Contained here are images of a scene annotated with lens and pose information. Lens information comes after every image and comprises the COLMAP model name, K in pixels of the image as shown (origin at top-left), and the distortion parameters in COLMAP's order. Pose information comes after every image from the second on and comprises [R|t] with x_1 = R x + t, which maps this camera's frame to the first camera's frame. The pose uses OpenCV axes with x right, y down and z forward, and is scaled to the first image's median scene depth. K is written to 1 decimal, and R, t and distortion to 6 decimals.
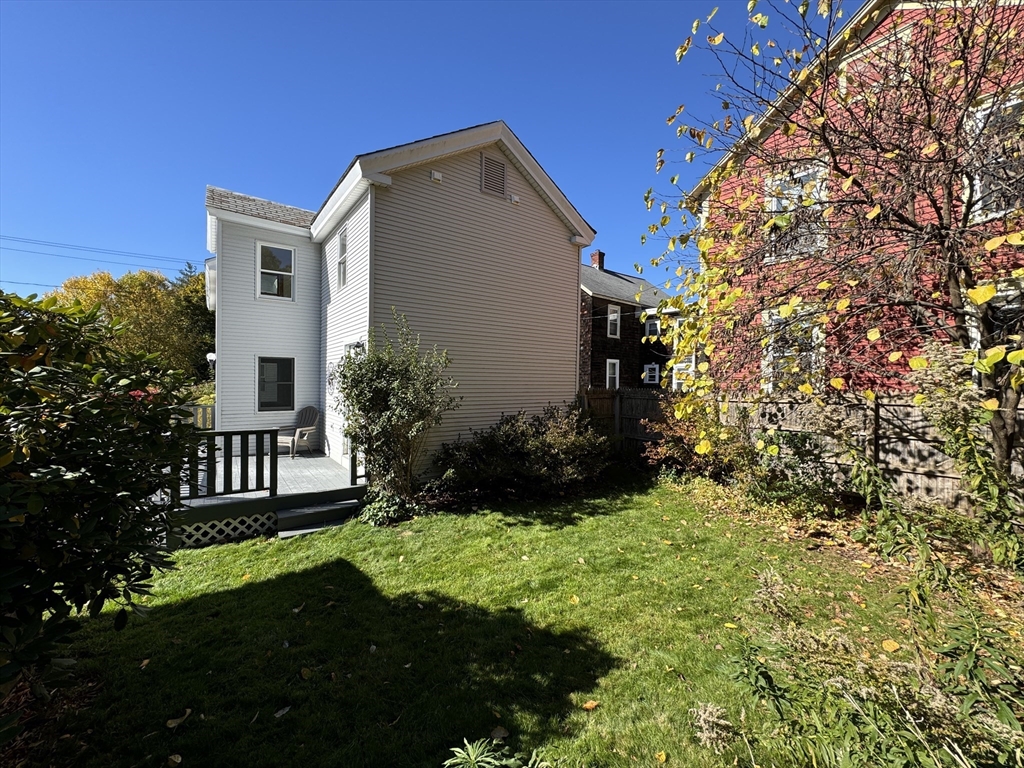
lens RADIAL K [[409.6, 0, 512.0], [0, 409.6, 384.0], [0, 0, 1]] dist [0.001388, 0.000086]
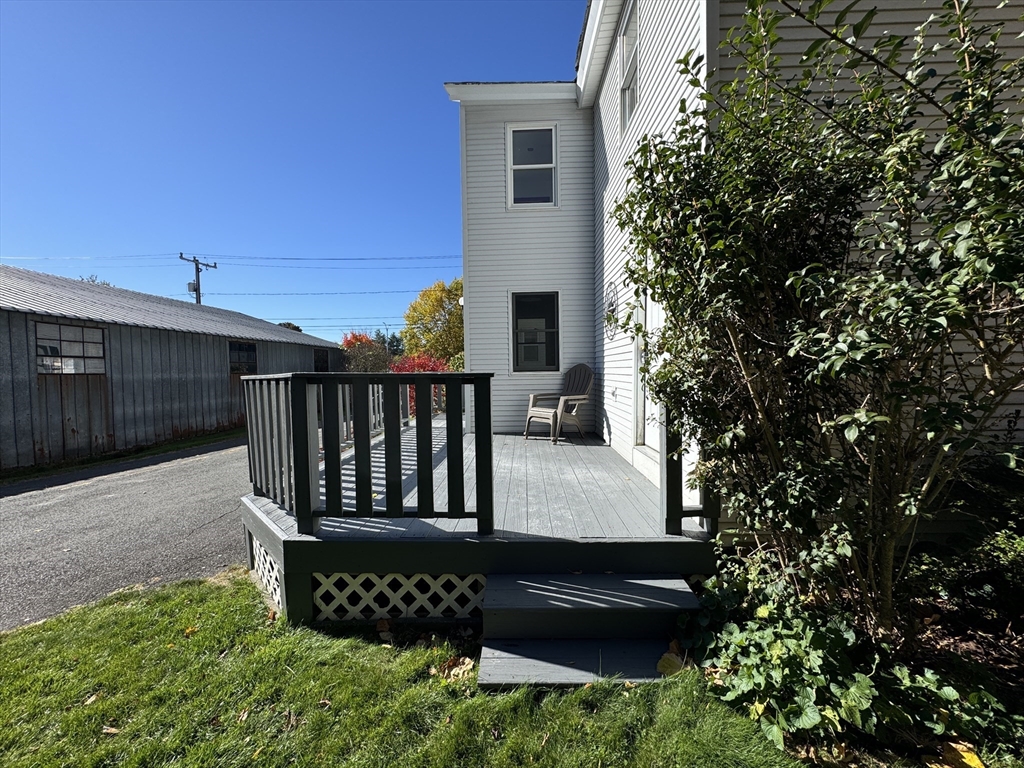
lens RADIAL K [[409.6, 0, 512.0], [0, 409.6, 384.0], [0, 0, 1]] dist [0.001388, 0.000086]
pose [[0.793980, -0.002993, -0.607937, -0.278193], [0.019744, 0.999587, 0.020865, 0.102382], [0.607623, -0.028569, 0.793711, 0.625683]]
